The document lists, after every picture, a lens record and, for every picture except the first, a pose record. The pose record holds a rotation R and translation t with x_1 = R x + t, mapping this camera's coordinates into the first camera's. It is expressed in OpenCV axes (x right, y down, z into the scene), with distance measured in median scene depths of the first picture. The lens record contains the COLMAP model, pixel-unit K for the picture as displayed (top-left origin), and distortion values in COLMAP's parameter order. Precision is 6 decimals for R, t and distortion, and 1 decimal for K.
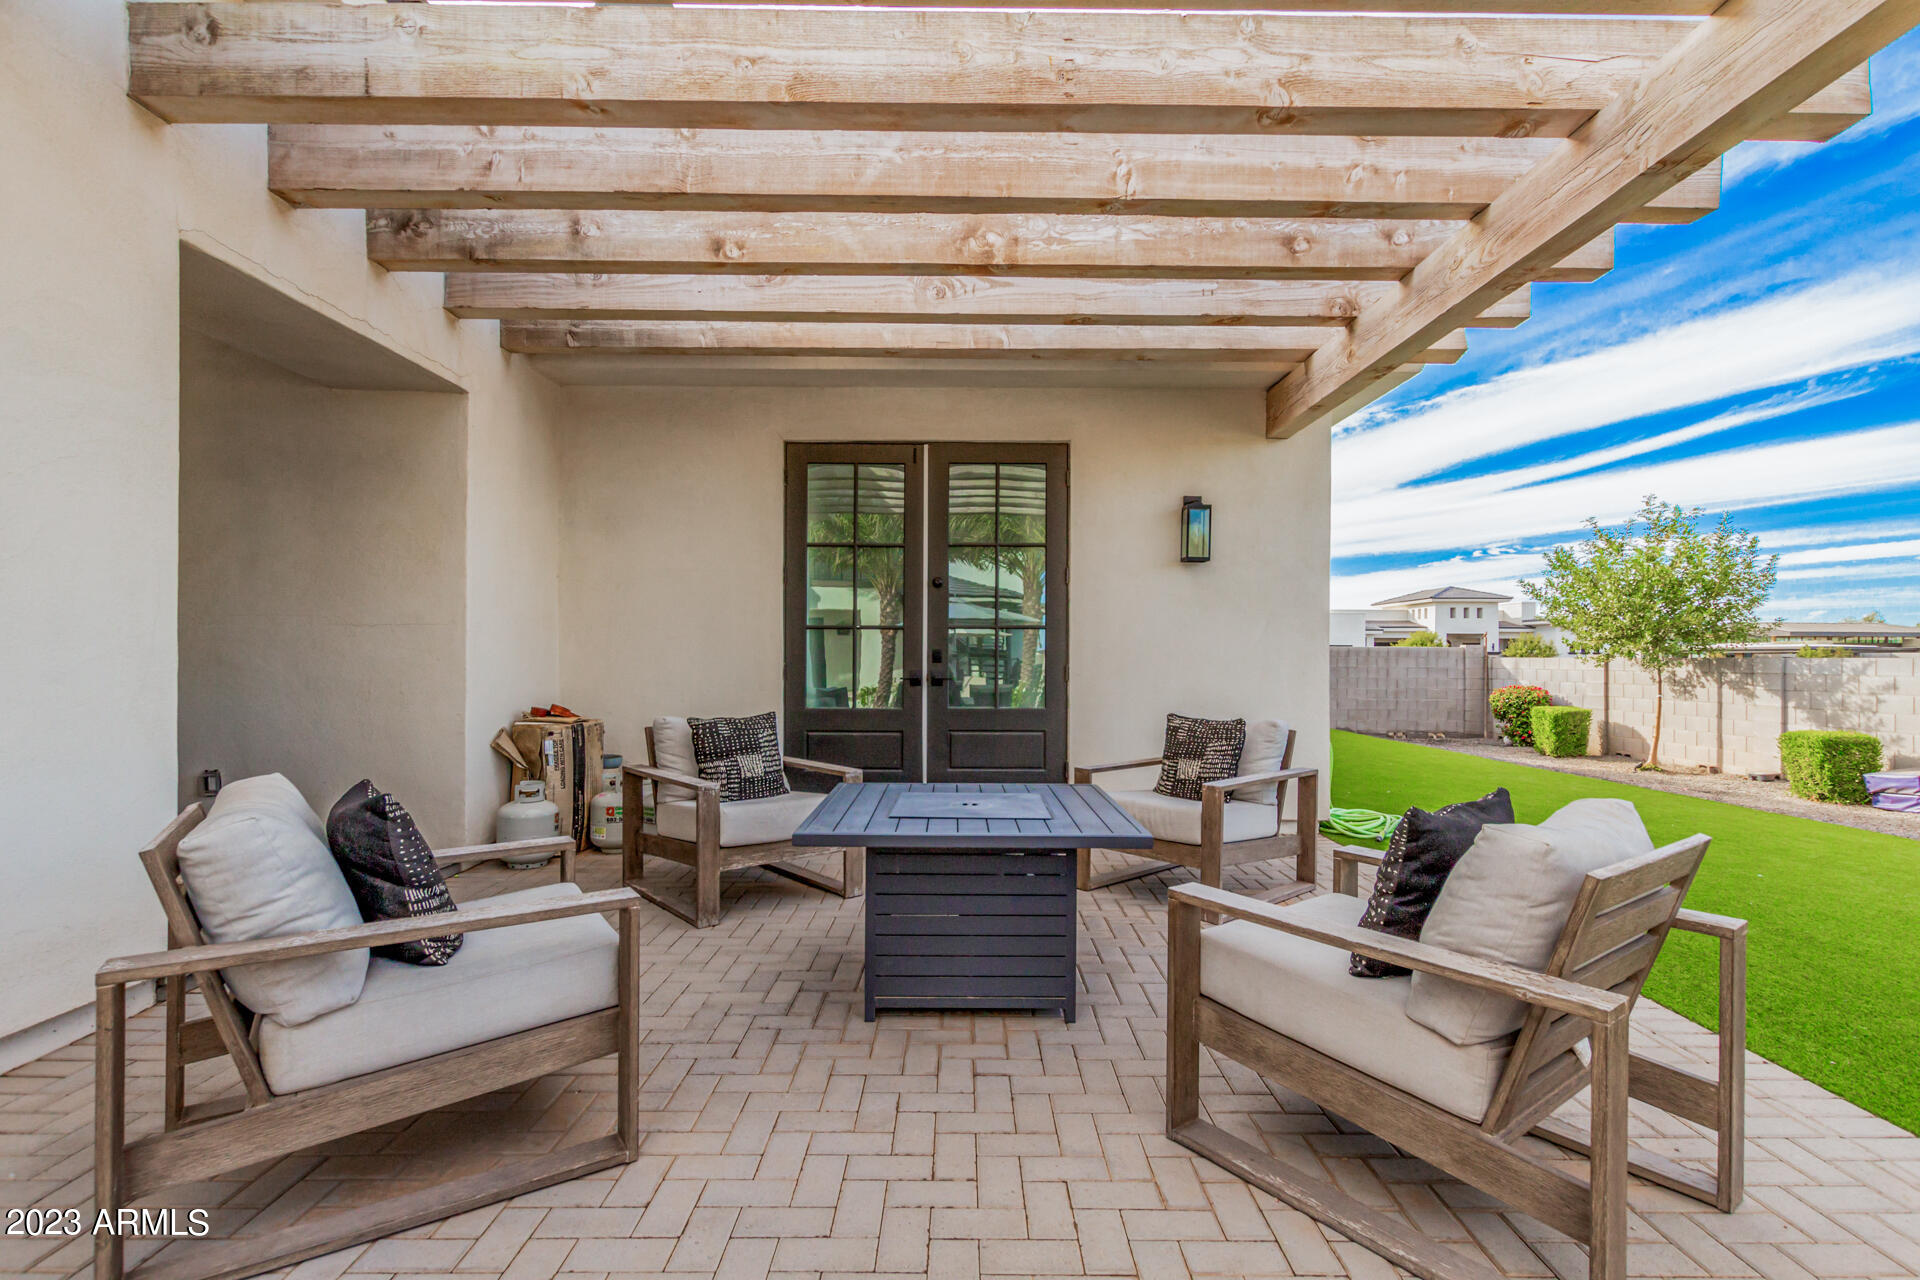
lens RADIAL K [[903.5, 0, 969.4], [0, 903.5, 652.6], [0, 0, 1]] dist [0.003341, -0.000125]
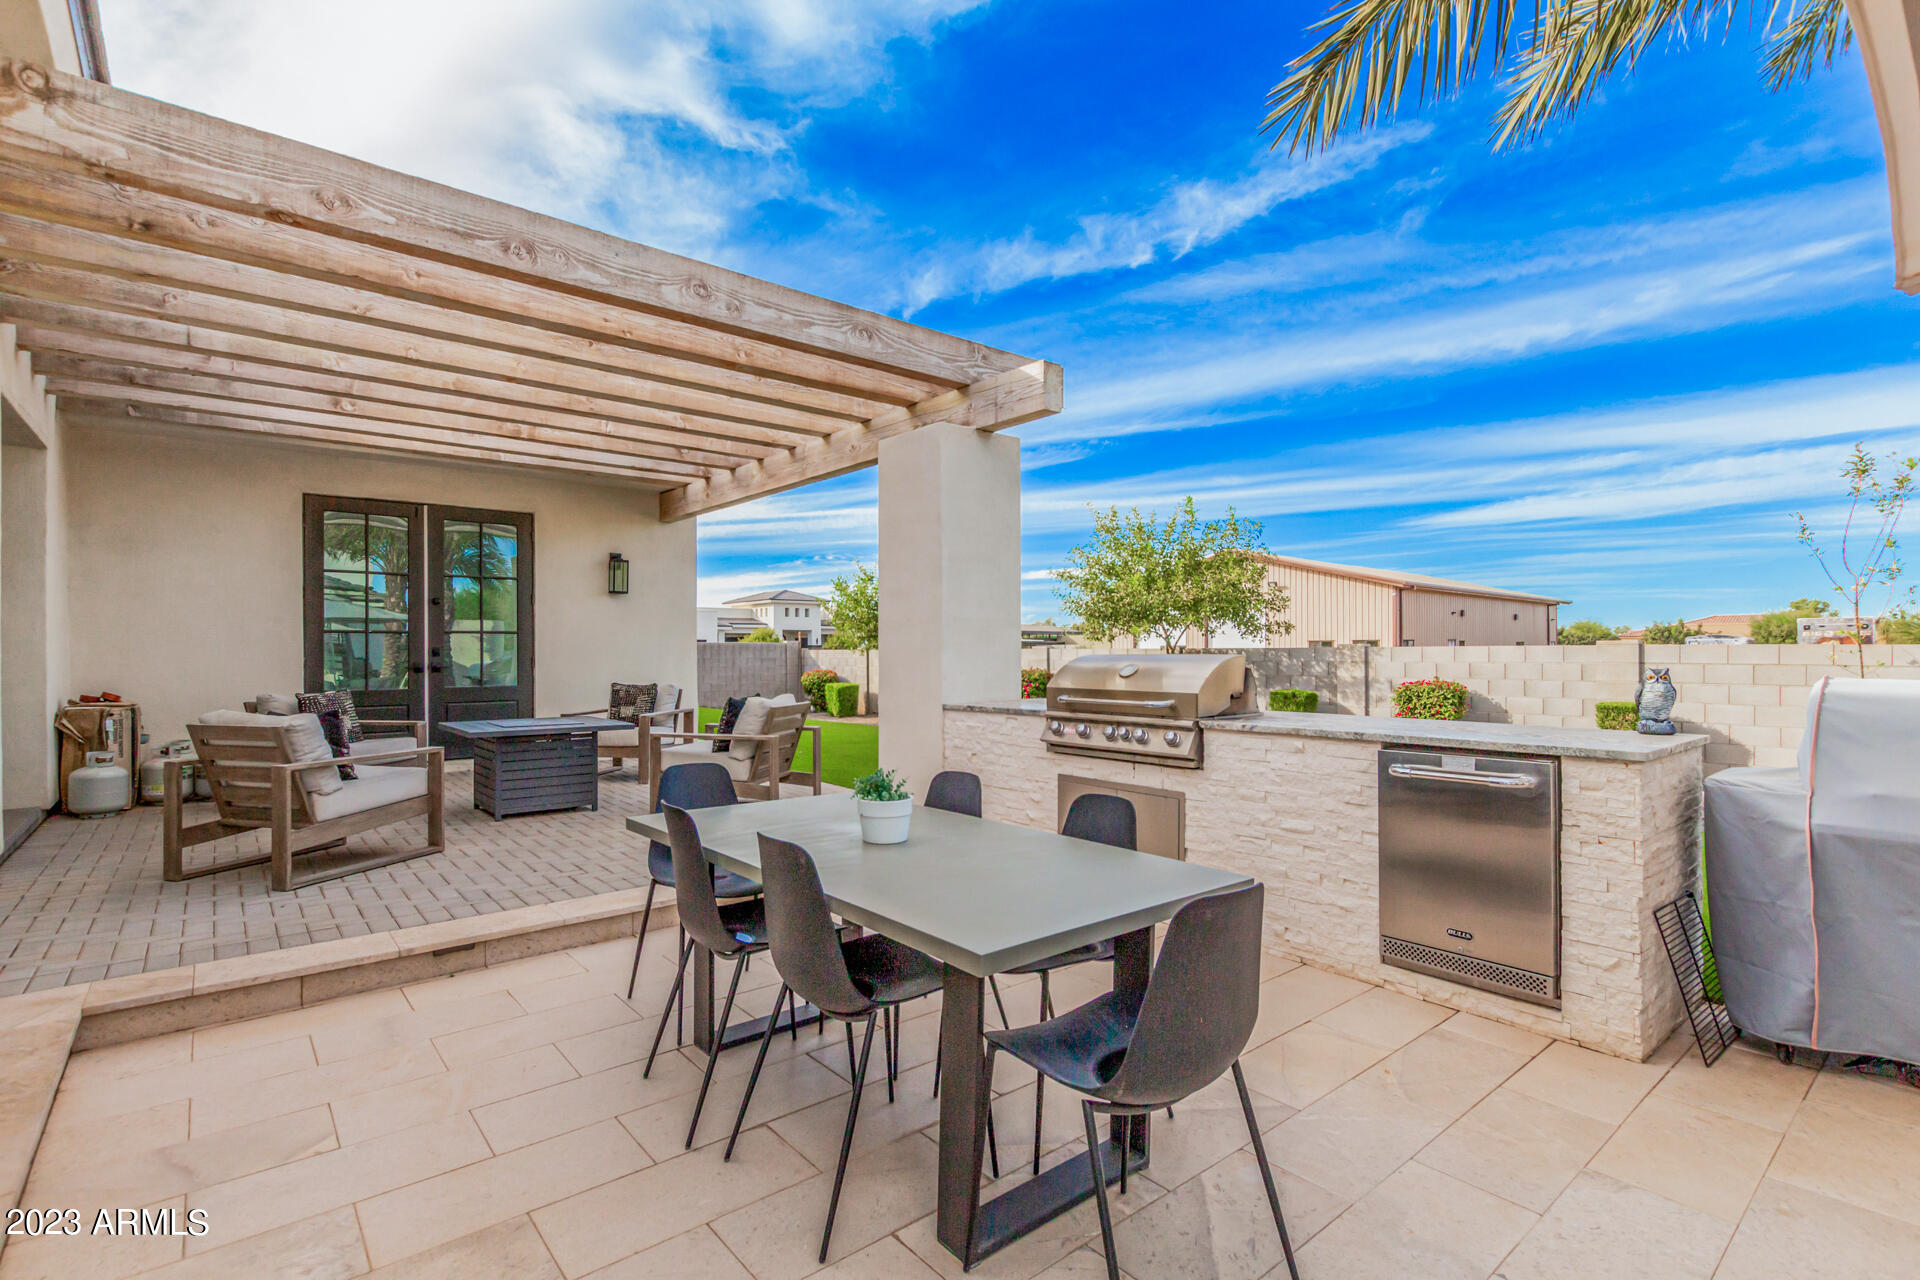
lens RADIAL K [[903.5, 0, 969.4], [0, 903.5, 652.6], [0, 0, 1]] dist [0.003341, -0.000125]
pose [[0.774689, -0.007822, 0.632294, -0.289815], [0.003154, 0.999959, 0.008506, -0.004803], [-0.632334, -0.004596, 0.774682, -0.667989]]
